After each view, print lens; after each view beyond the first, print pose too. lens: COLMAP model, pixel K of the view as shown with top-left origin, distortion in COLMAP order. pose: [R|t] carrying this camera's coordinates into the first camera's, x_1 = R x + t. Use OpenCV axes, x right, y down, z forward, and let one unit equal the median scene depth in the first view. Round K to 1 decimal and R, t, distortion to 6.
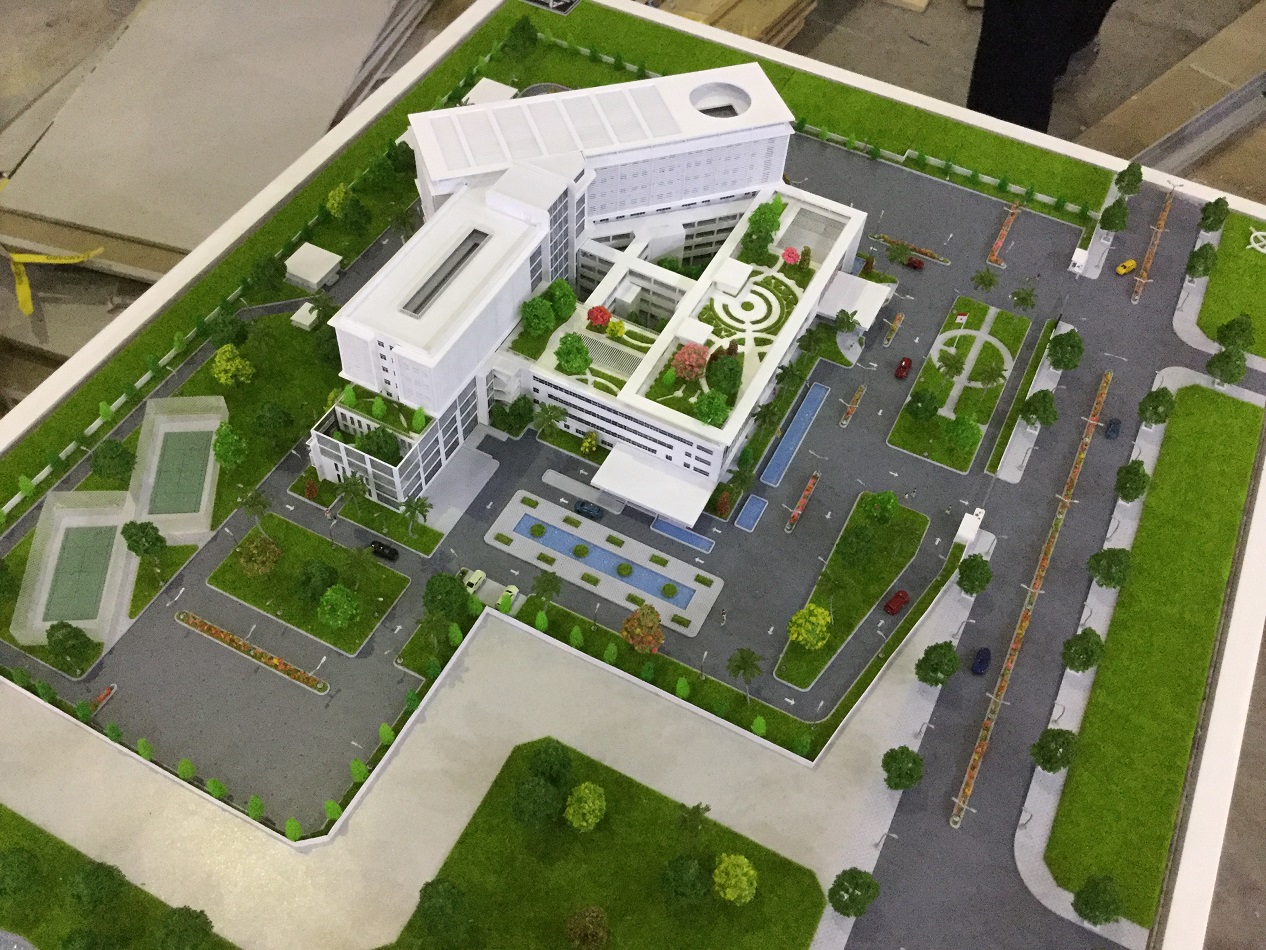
lens RADIAL K [[1154.1, 0, 633.0], [0, 1154.1, 475.0], [0, 0, 1]] dist [0.093081, -0.211798]
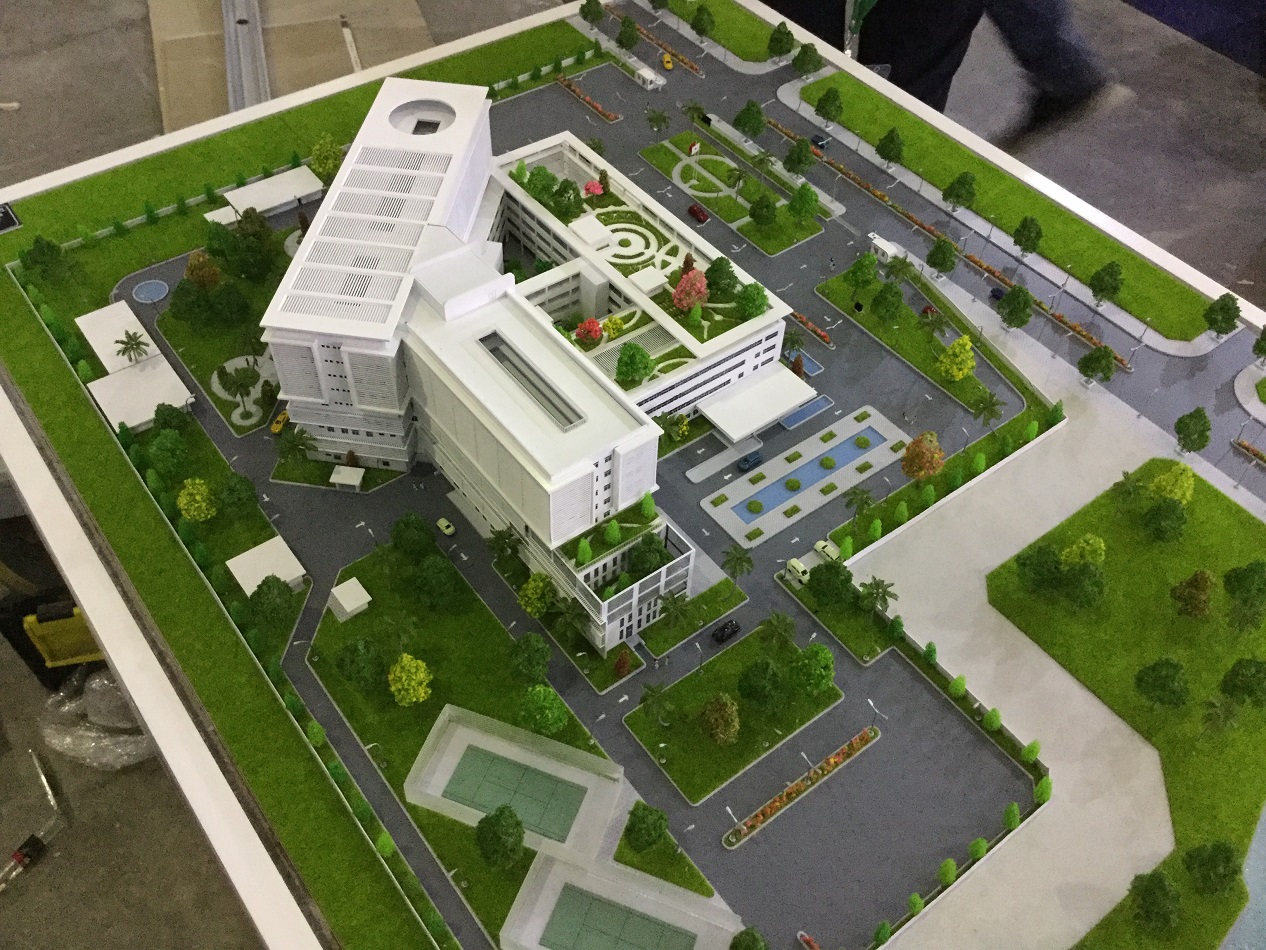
lens RADIAL K [[1154.1, 0, 633.0], [0, 1154.1, 475.0], [0, 0, 1]] dist [0.093081, -0.211798]
pose [[0.439120, -0.699744, 0.563500, -0.630192], [0.705107, 0.657110, 0.266517, -0.288479], [-0.556775, 0.280294, 0.781944, 0.280600]]
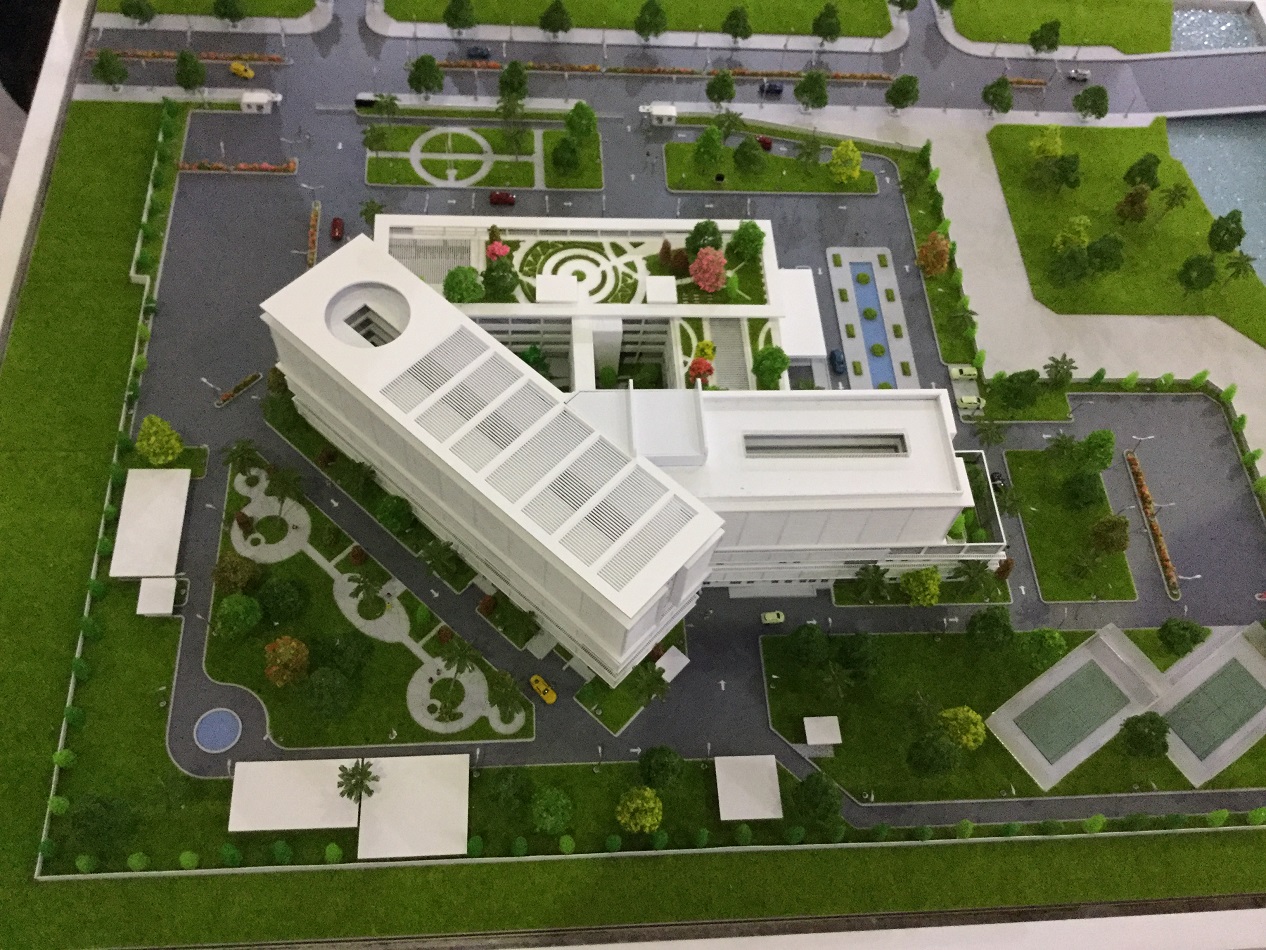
lens RADIAL K [[1117.1, 0, 631.3], [0, 1117.1, 501.4], [0, 0, 1]] dist [0.103388, -0.211418]
pose [[-0.495089, -0.802204, 0.333700, -0.373475], [0.613195, -0.050519, 0.788314, -0.861013], [-0.615531, 0.594909, 0.516919, 0.652606]]
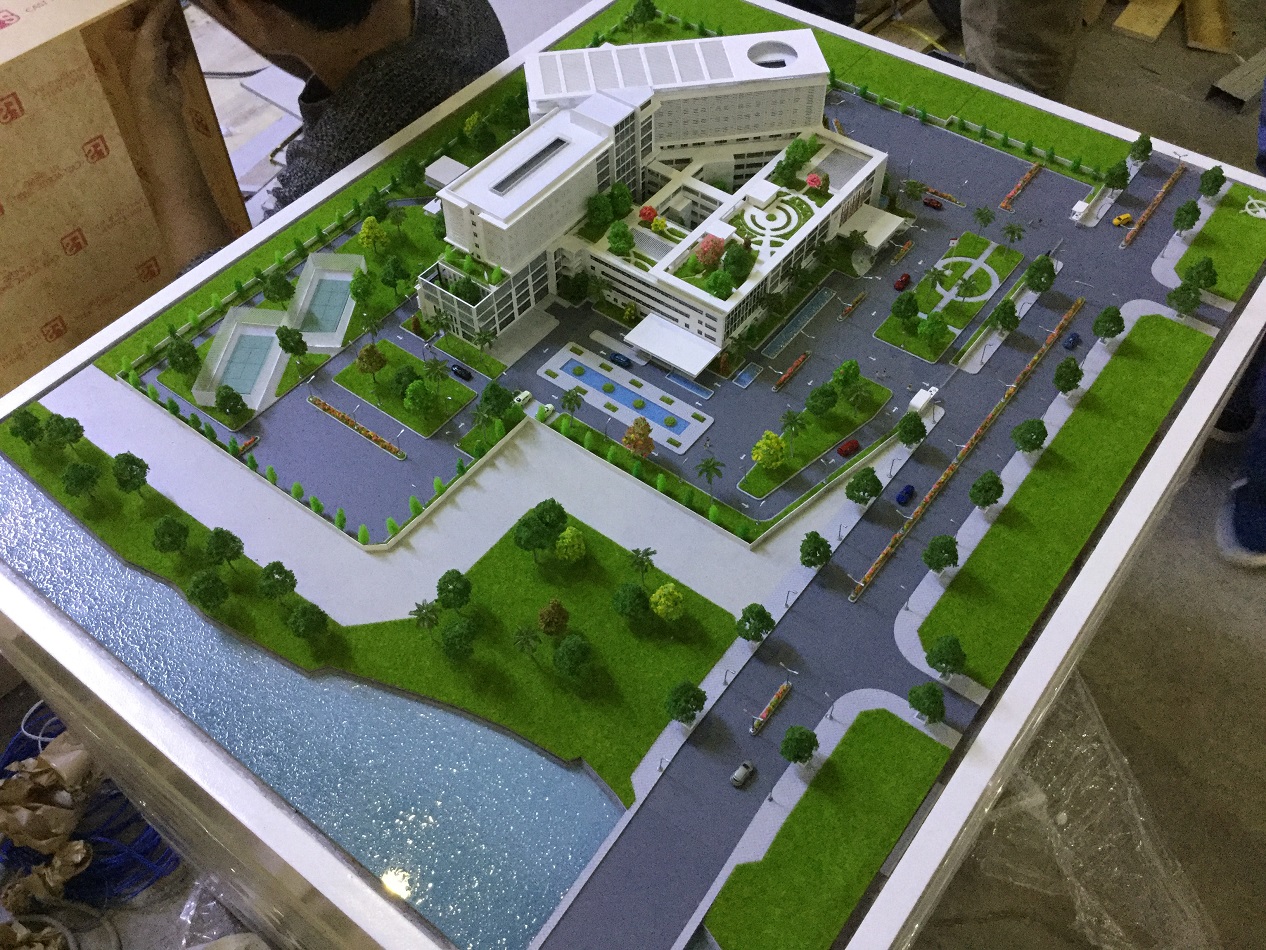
lens RADIAL K [[1177.5, 0, 633.0], [0, 1177.5, 475.0], [0, 0, 1]] dist [0.088854, -0.215572]
pose [[0.981614, 0.100073, -0.162539, 0.195720], [-0.104607, 0.994321, -0.019557, 0.176267], [0.159659, 0.036200, 0.986508, -0.276339]]
